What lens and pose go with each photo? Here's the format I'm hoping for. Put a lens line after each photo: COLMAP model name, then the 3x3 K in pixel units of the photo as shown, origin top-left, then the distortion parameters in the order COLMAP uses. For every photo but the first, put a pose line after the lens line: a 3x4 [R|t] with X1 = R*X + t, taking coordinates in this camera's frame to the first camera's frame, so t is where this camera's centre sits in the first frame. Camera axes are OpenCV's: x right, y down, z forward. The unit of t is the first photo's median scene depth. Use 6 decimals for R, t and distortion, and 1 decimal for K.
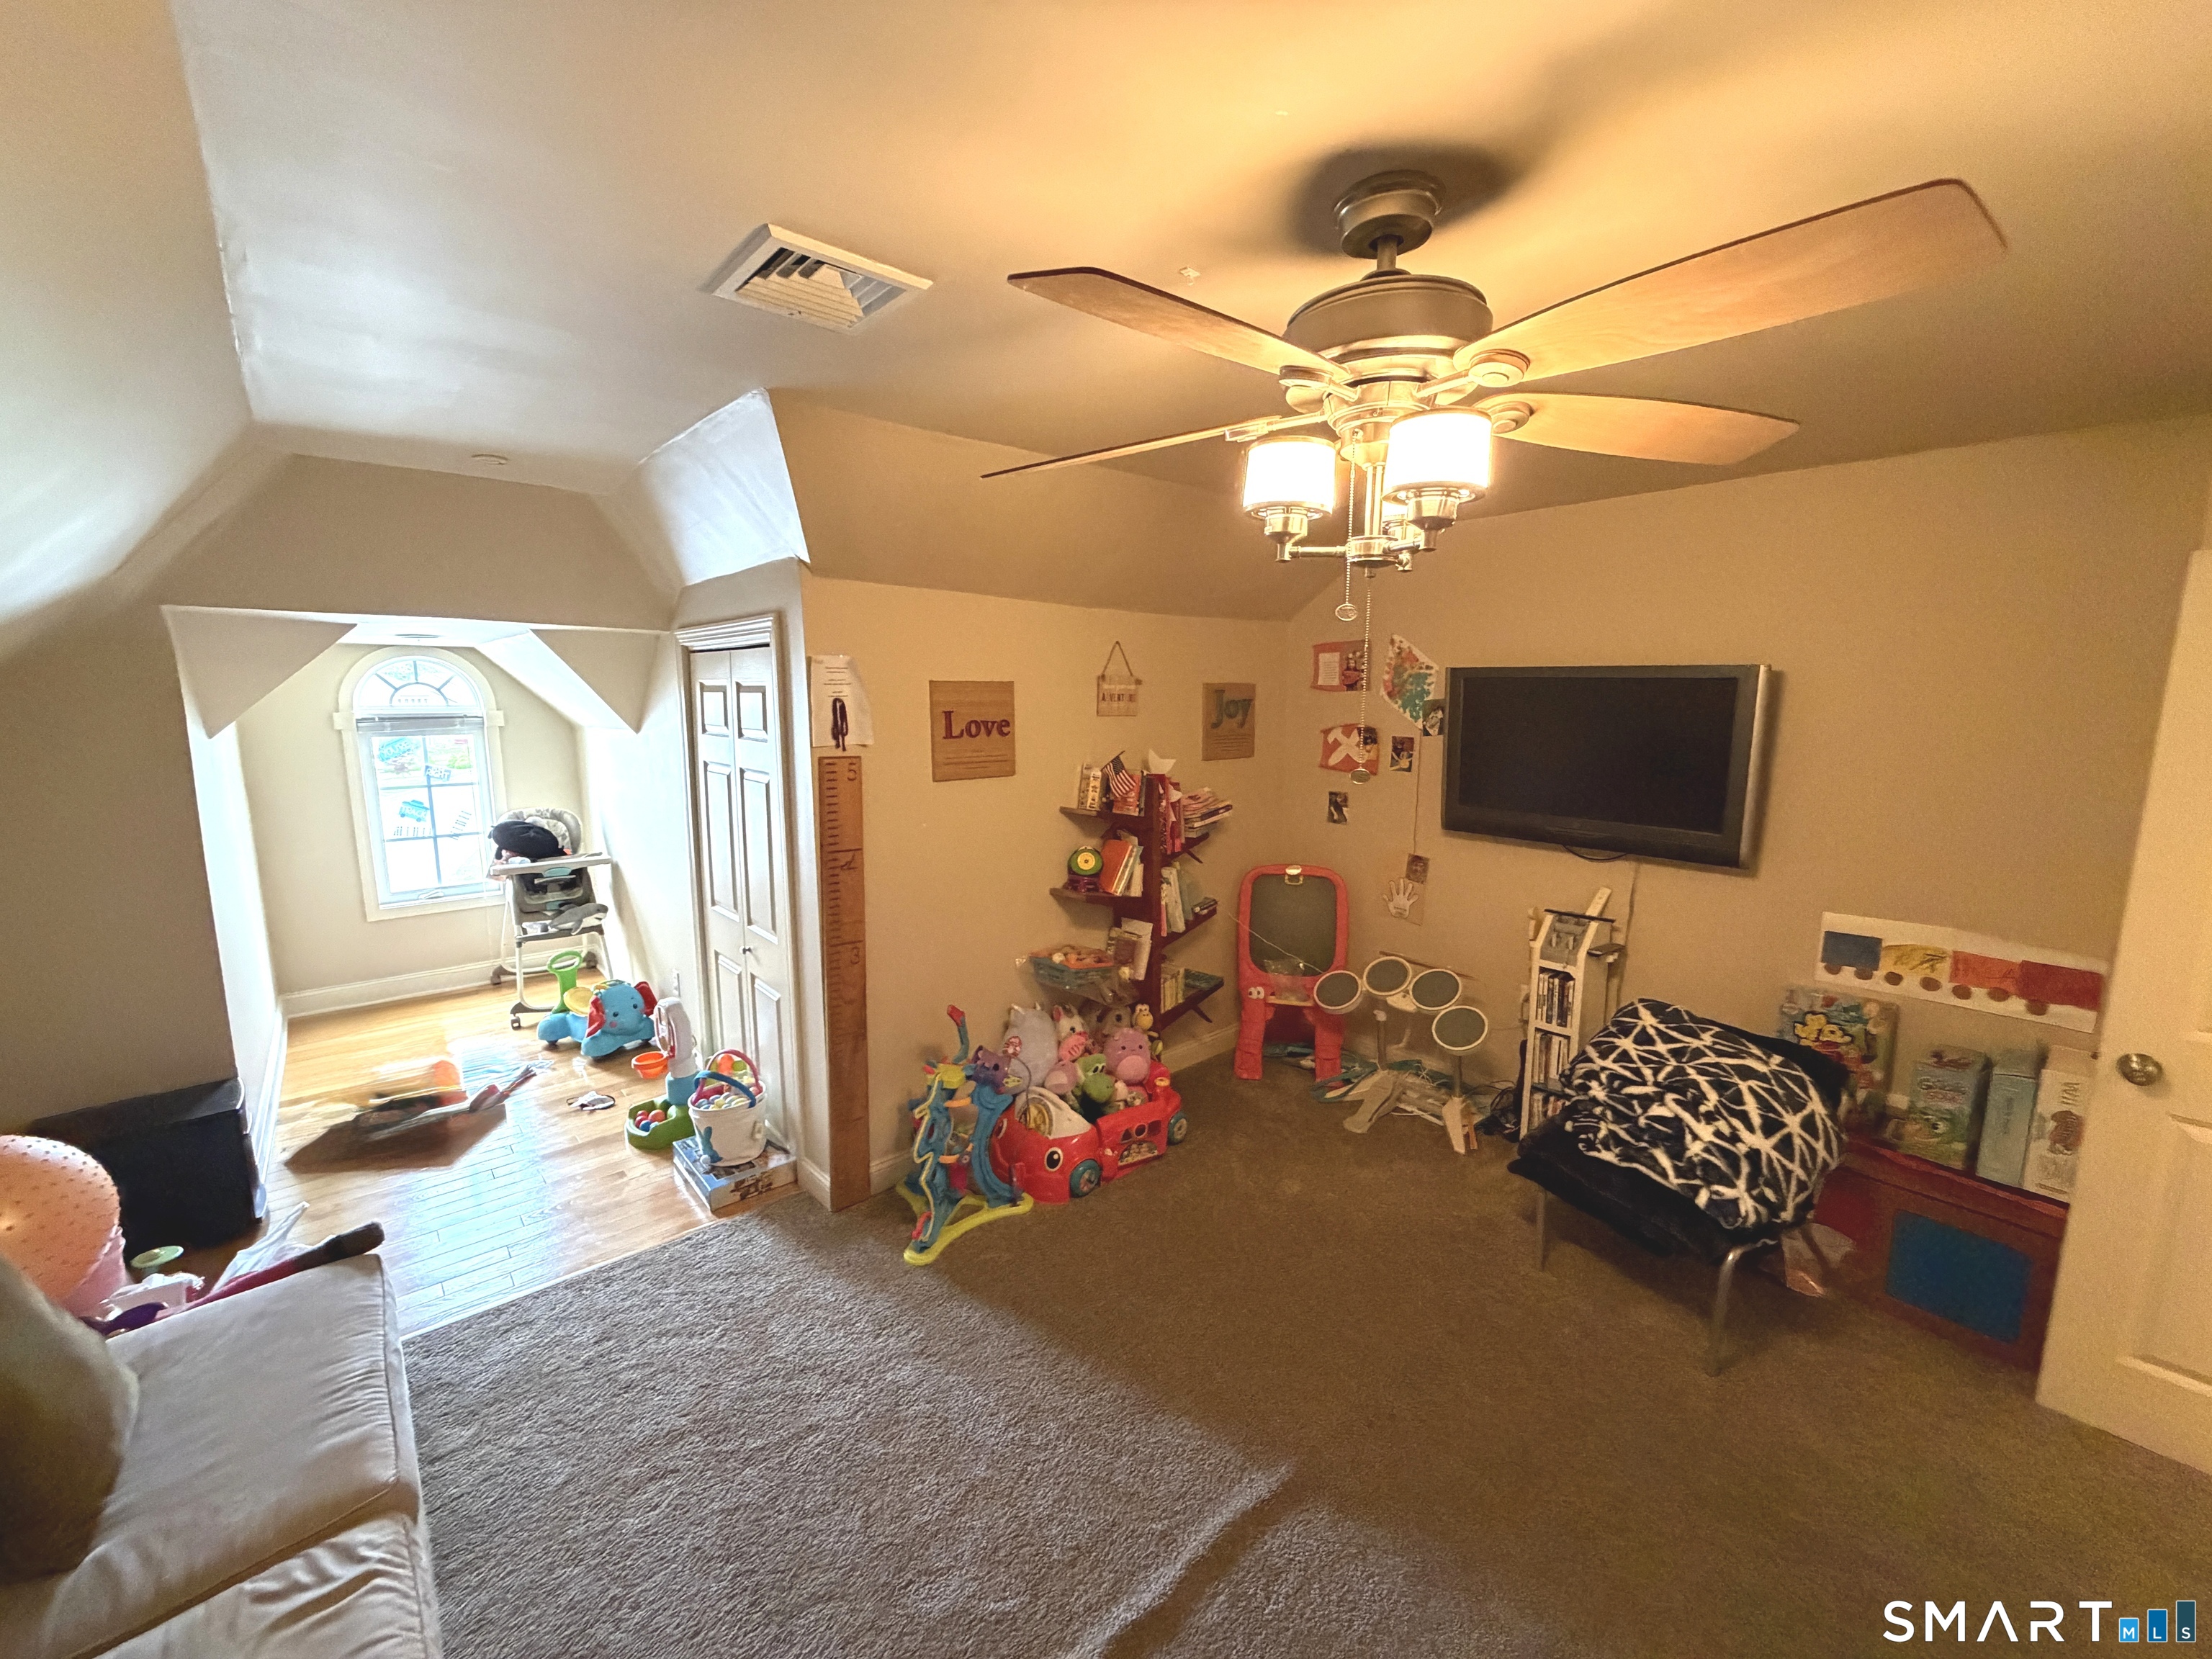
lens RADIAL K [[888.0, 0, 1101.9], [0, 888.0, 833.2], [0, 0, 1]] dist [0.005013, -0.000442]
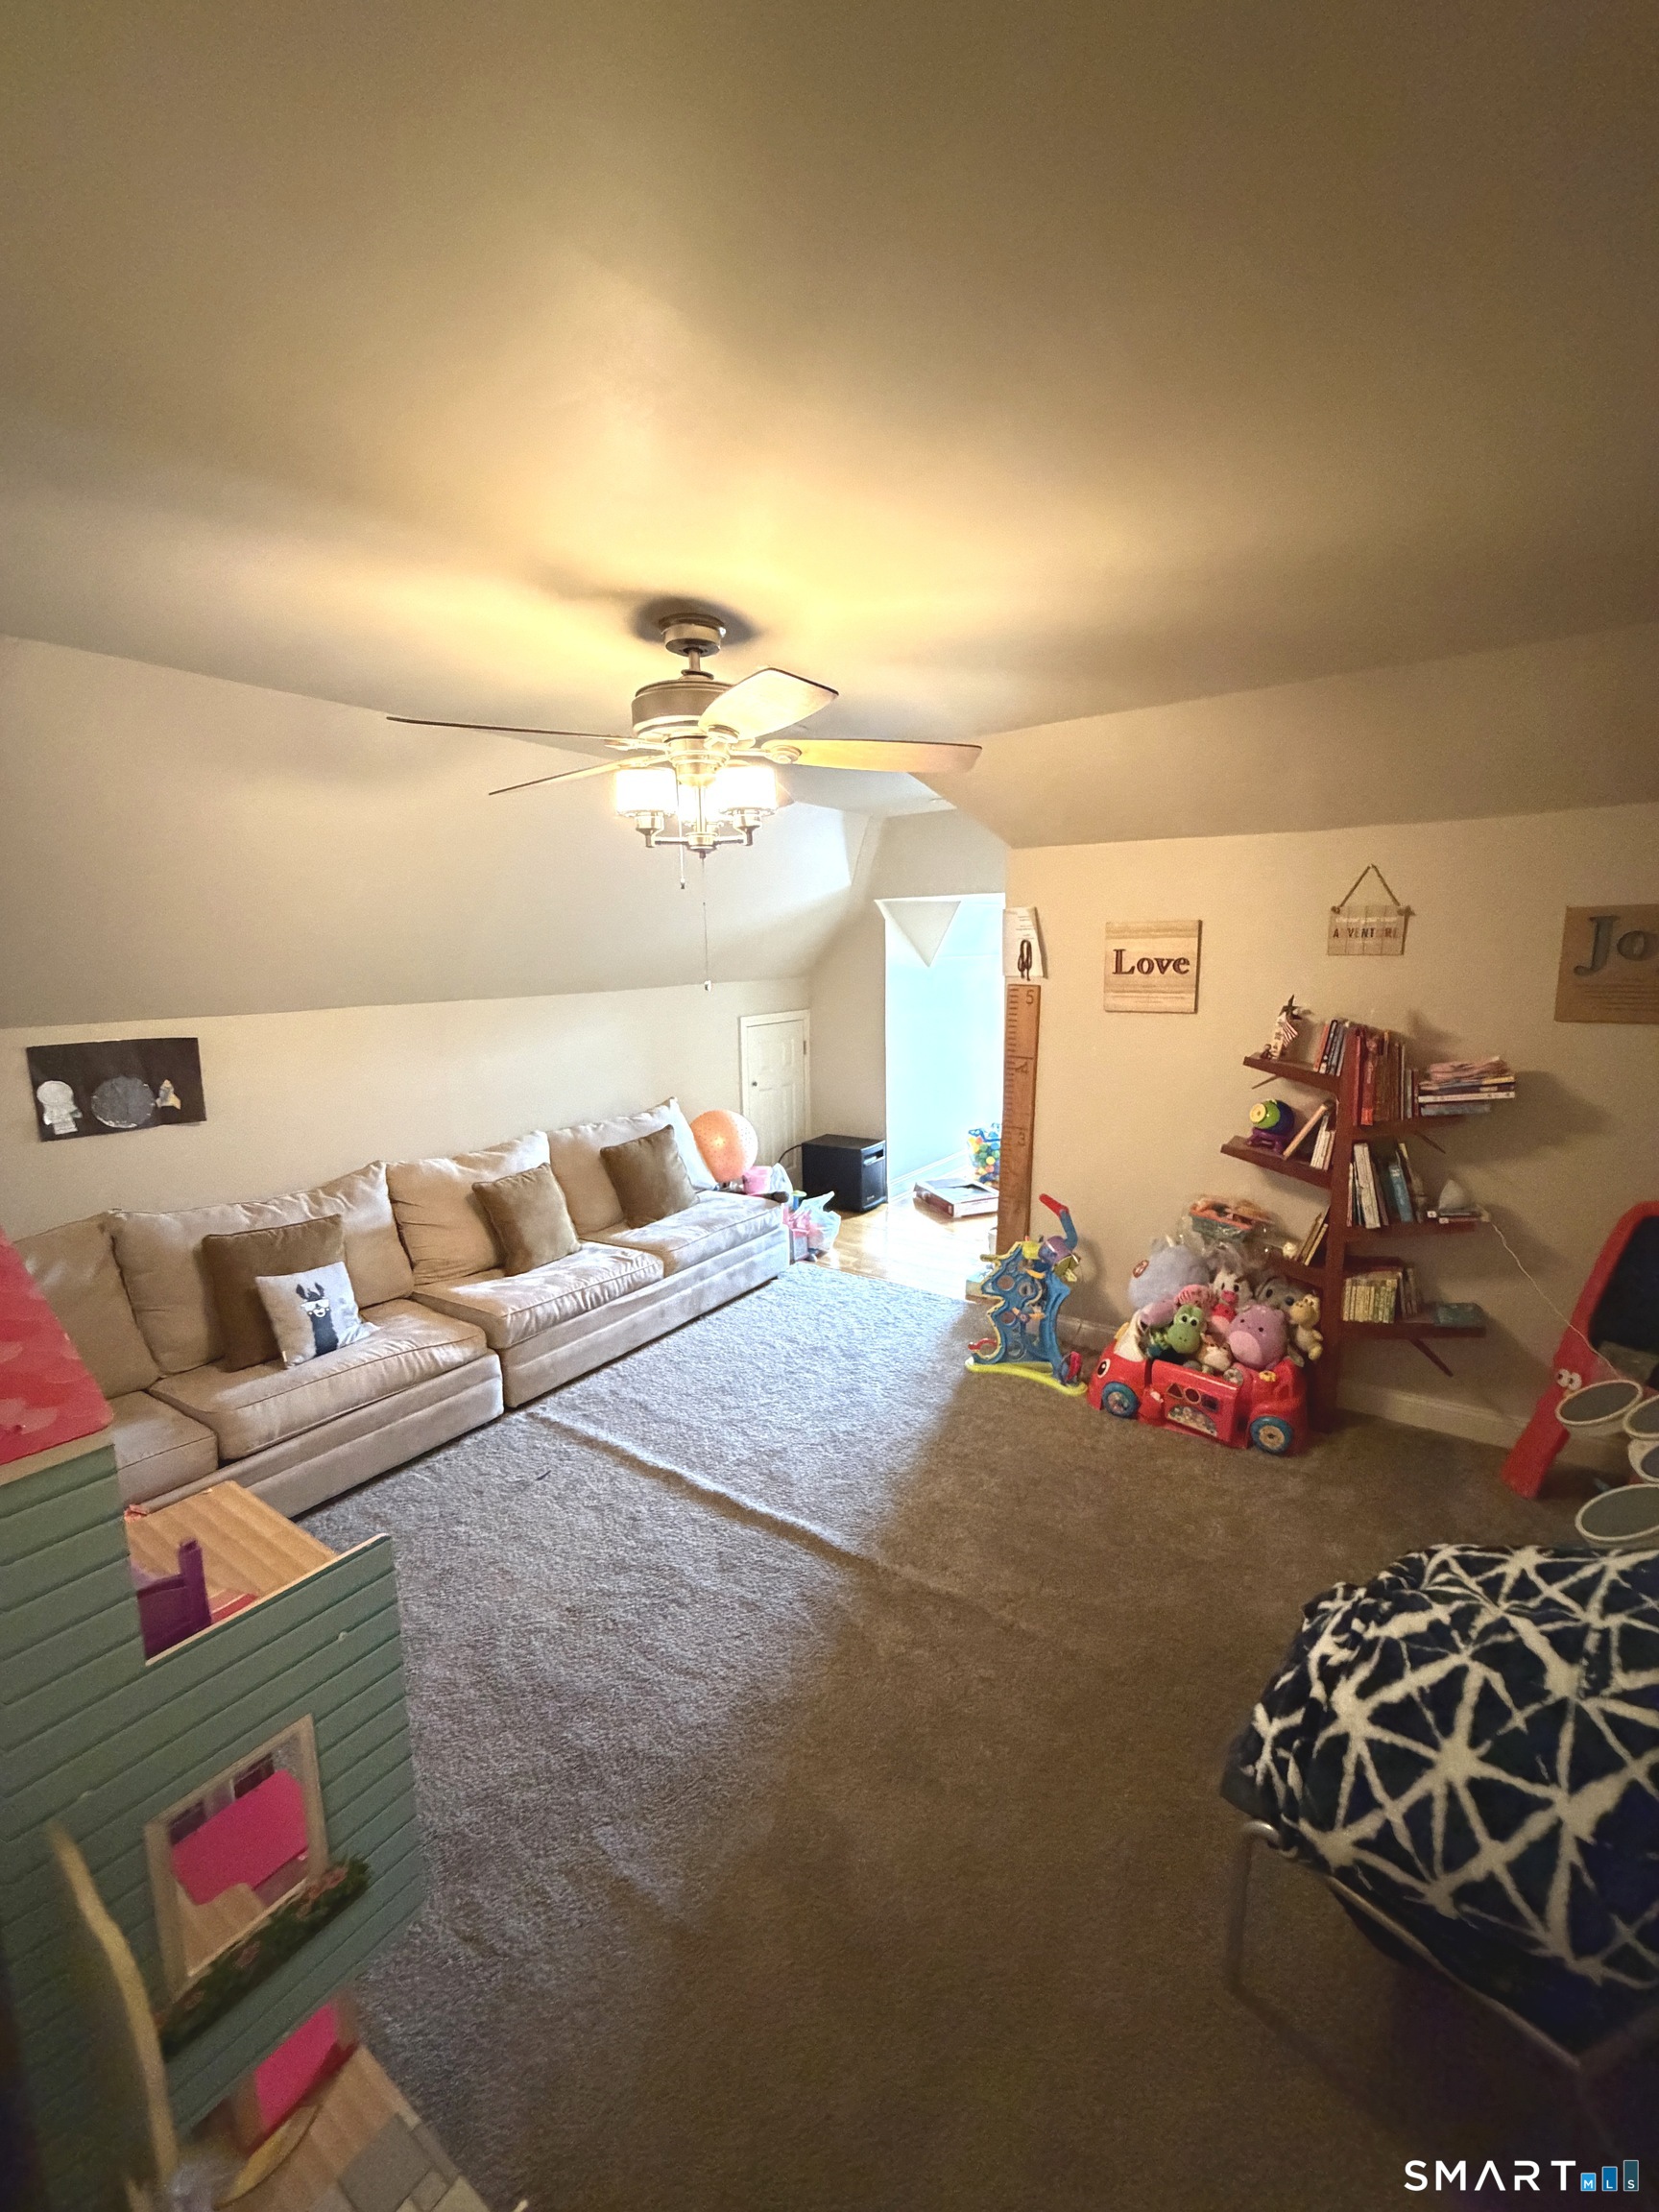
lens RADIAL K [[888.0, 0, 823.2], [0, 888.0, 1096.7], [0, 0, 1]] dist [0.005013, -0.000442]
pose [[0.232335, 0.153691, -0.960416, 0.971697], [-0.135394, 0.982933, 0.124541, -0.049431], [0.963166, 0.101099, 0.249179, 0.427514]]
